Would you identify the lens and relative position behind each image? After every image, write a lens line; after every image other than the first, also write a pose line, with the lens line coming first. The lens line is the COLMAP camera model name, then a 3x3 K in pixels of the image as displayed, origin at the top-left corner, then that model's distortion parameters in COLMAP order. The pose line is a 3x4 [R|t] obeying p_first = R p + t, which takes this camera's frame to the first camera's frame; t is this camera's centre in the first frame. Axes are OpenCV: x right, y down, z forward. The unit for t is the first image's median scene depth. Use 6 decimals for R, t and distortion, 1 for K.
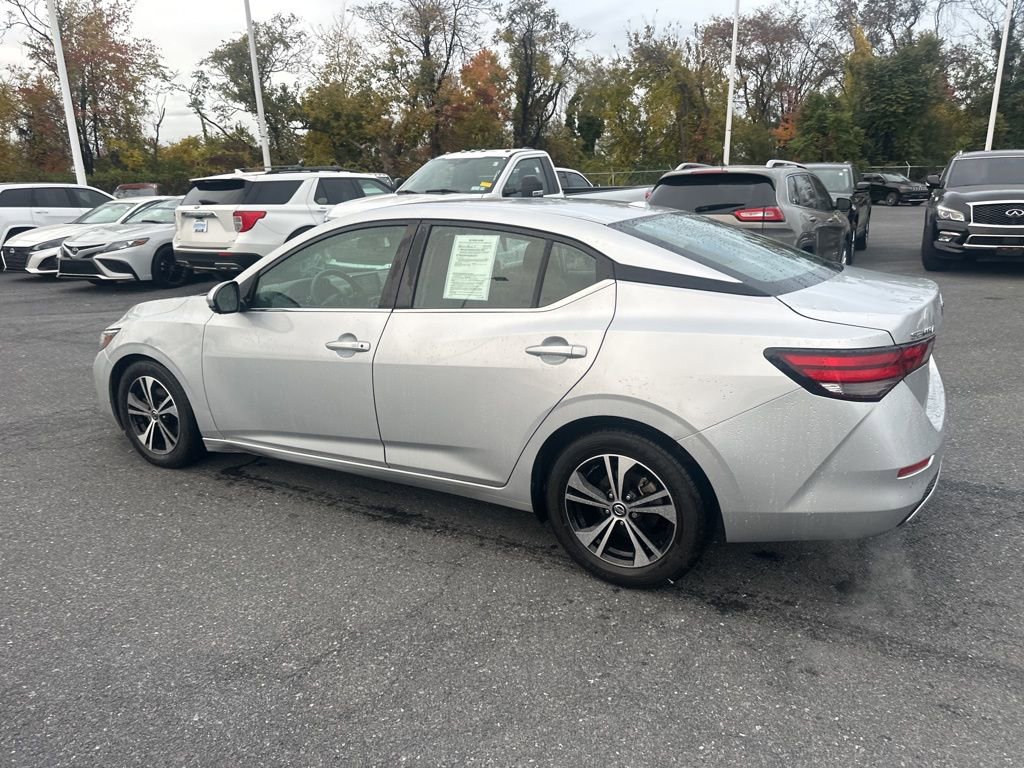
lens RADIAL K [[730.0, 0, 513.9], [0, 730.0, 380.7], [0, 0, 1]] dist [0.030816, -0.039921]
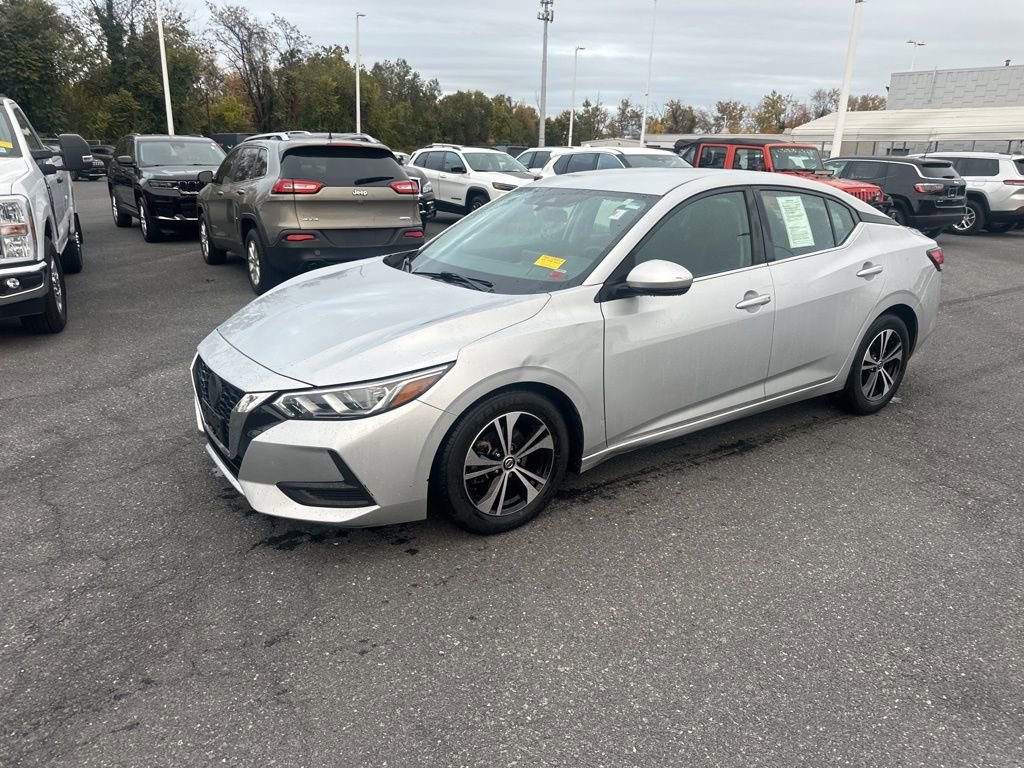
lens RADIAL K [[735.2, 0, 520.4], [0, 735.2, 390.0], [0, 0, 1]] dist [0.026553, -0.032850]
pose [[0.423840, -0.247721, 0.871202, -0.448906], [0.211753, 0.962316, 0.170611, -0.059538], [-0.880636, 0.112168, 0.460324, 0.262612]]
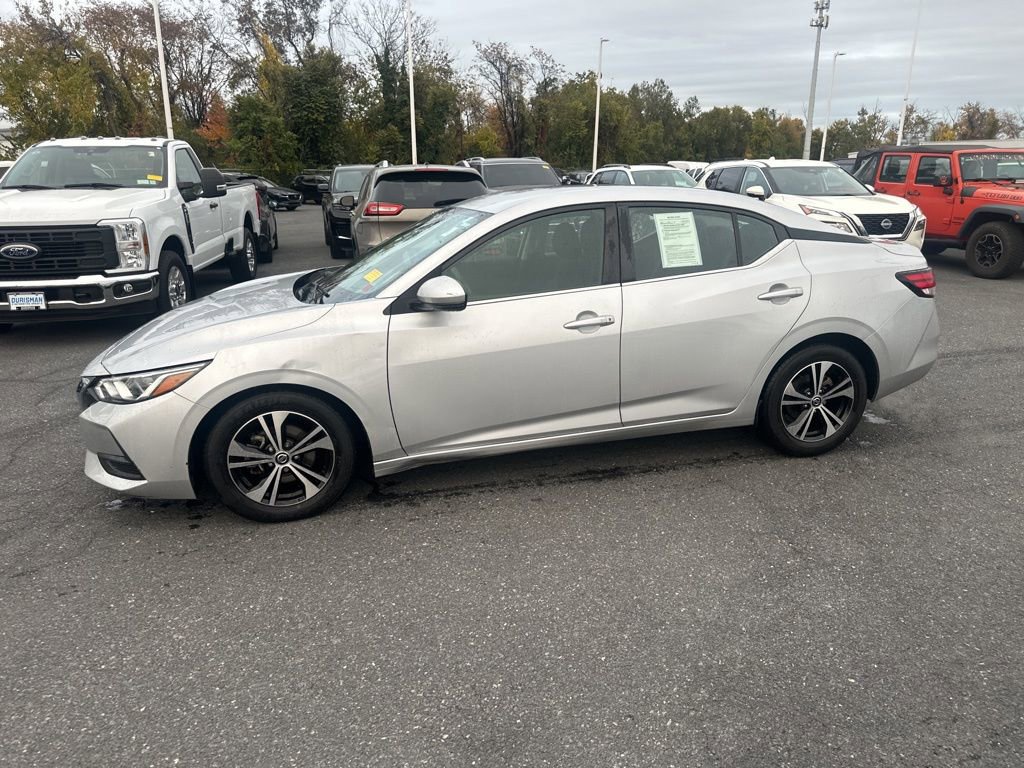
lens RADIAL K [[735.2, 0, 512.8], [0, 735.2, 390.4], [0, 0, 1]] dist [0.026553, -0.032850]
pose [[0.709942, -0.186941, 0.678996, -0.342387], [0.182196, 0.980057, 0.079328, -0.017912], [-0.680284, 0.067392, 0.729844, 0.097124]]
